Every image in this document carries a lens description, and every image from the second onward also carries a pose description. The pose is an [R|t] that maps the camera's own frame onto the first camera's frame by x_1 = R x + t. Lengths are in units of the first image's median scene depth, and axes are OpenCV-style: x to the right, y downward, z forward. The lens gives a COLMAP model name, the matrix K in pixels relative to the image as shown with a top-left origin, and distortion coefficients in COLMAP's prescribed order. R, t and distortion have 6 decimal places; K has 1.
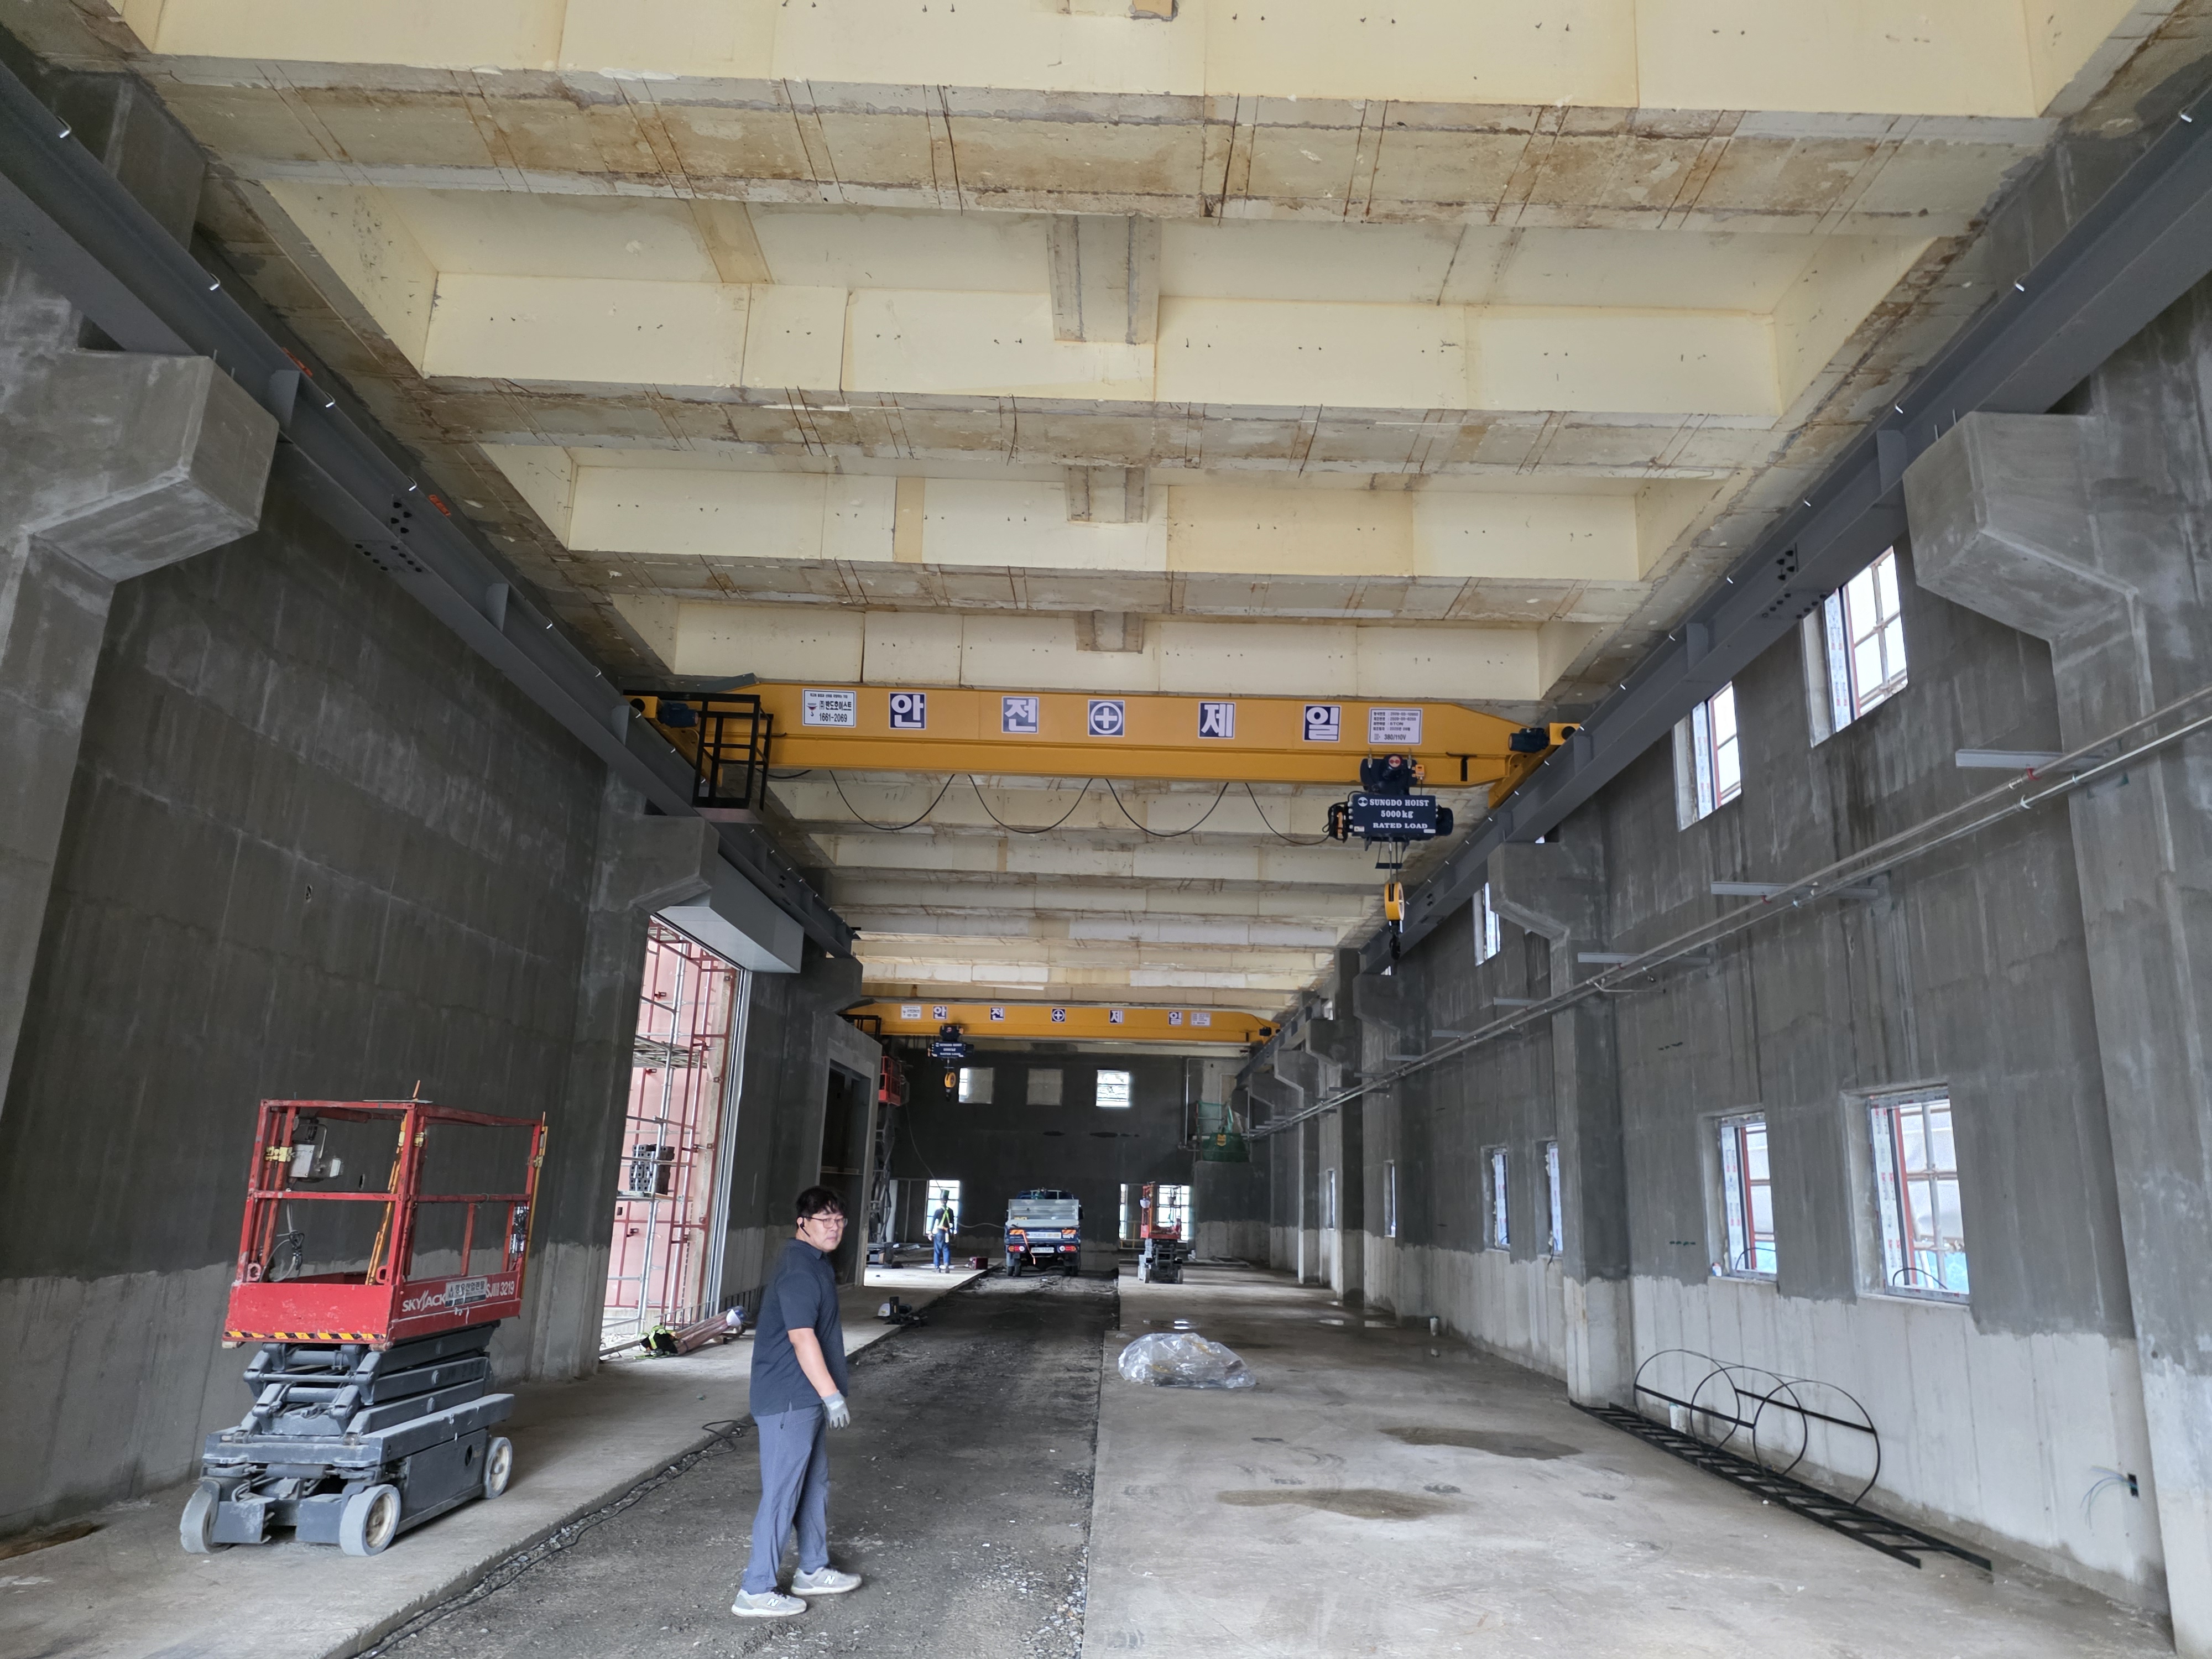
lens RADIAL K [[1440.7, 0, 1150.2], [0, 1440.7, 794.6], [0, 0, 1]] dist [0.111058, -0.125153]
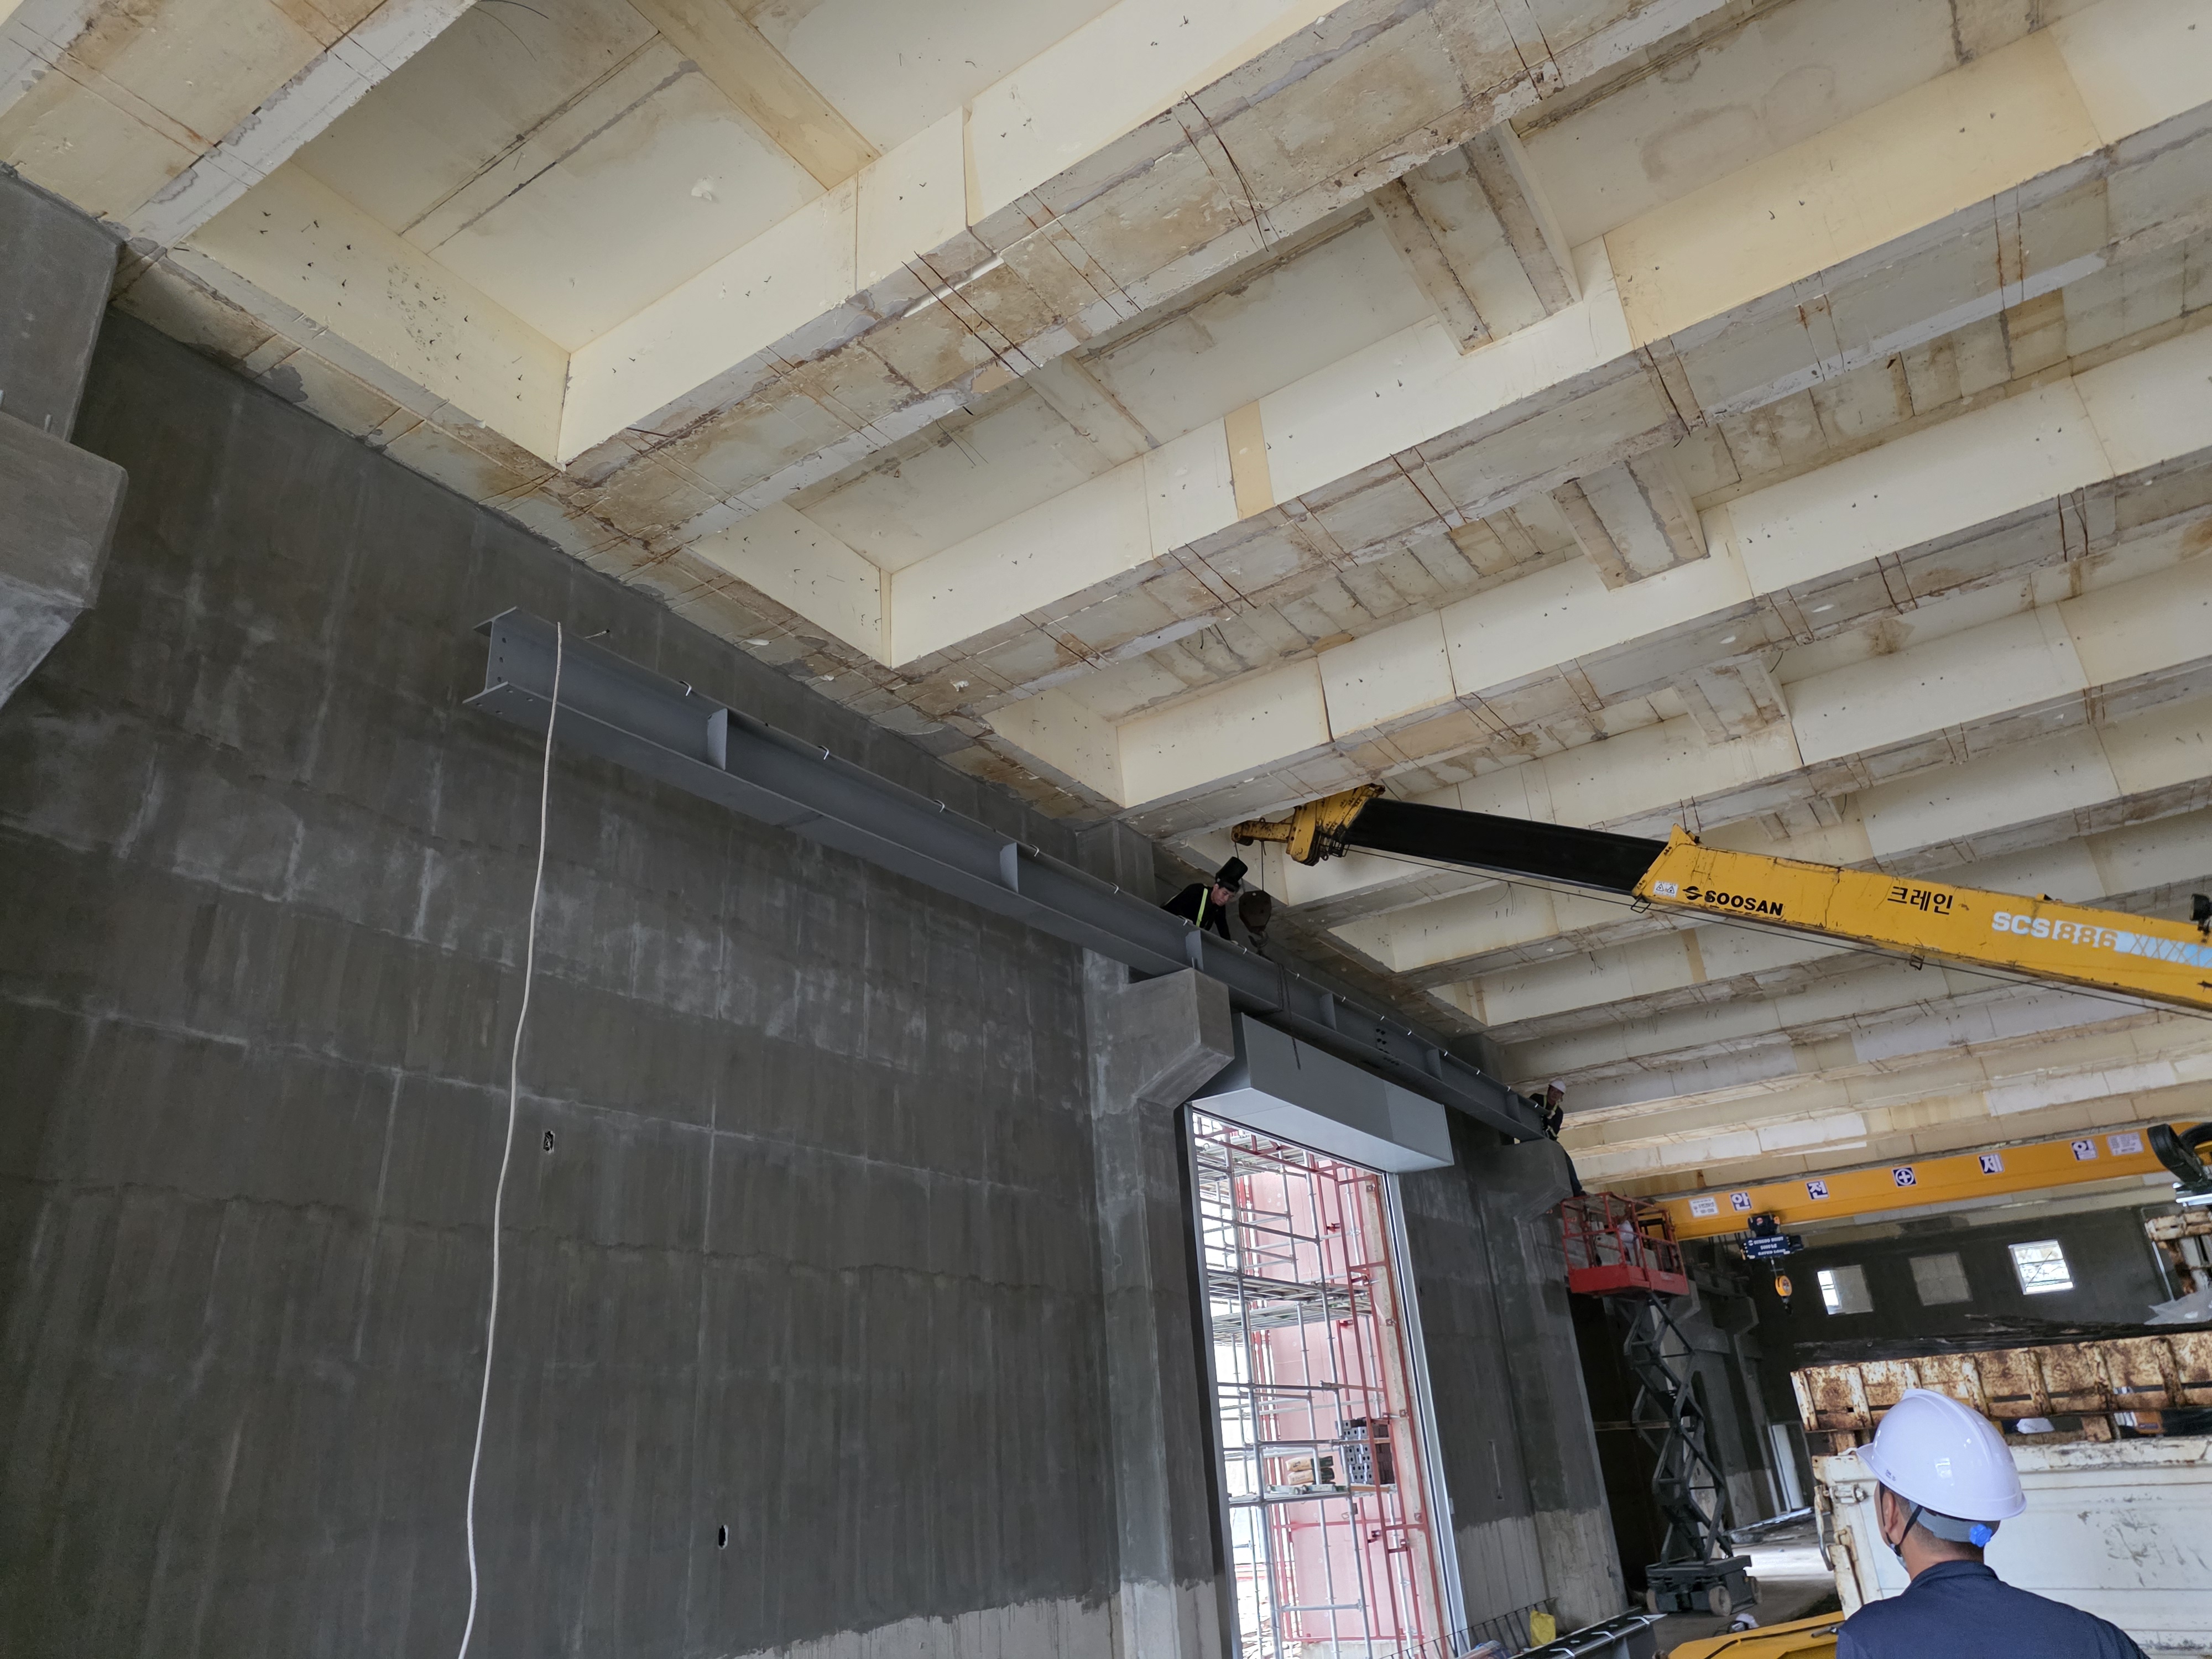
lens RADIAL K [[1440.7, 0, 1150.2], [0, 1440.7, 794.6], [0, 0, 1]] dist [0.111058, -0.125153]
pose [[0.833452, -0.316112, -0.453246, 0.058395], [0.241920, 0.946167, -0.215042, 0.099054], [0.496823, 0.069578, 0.865058, 0.362655]]
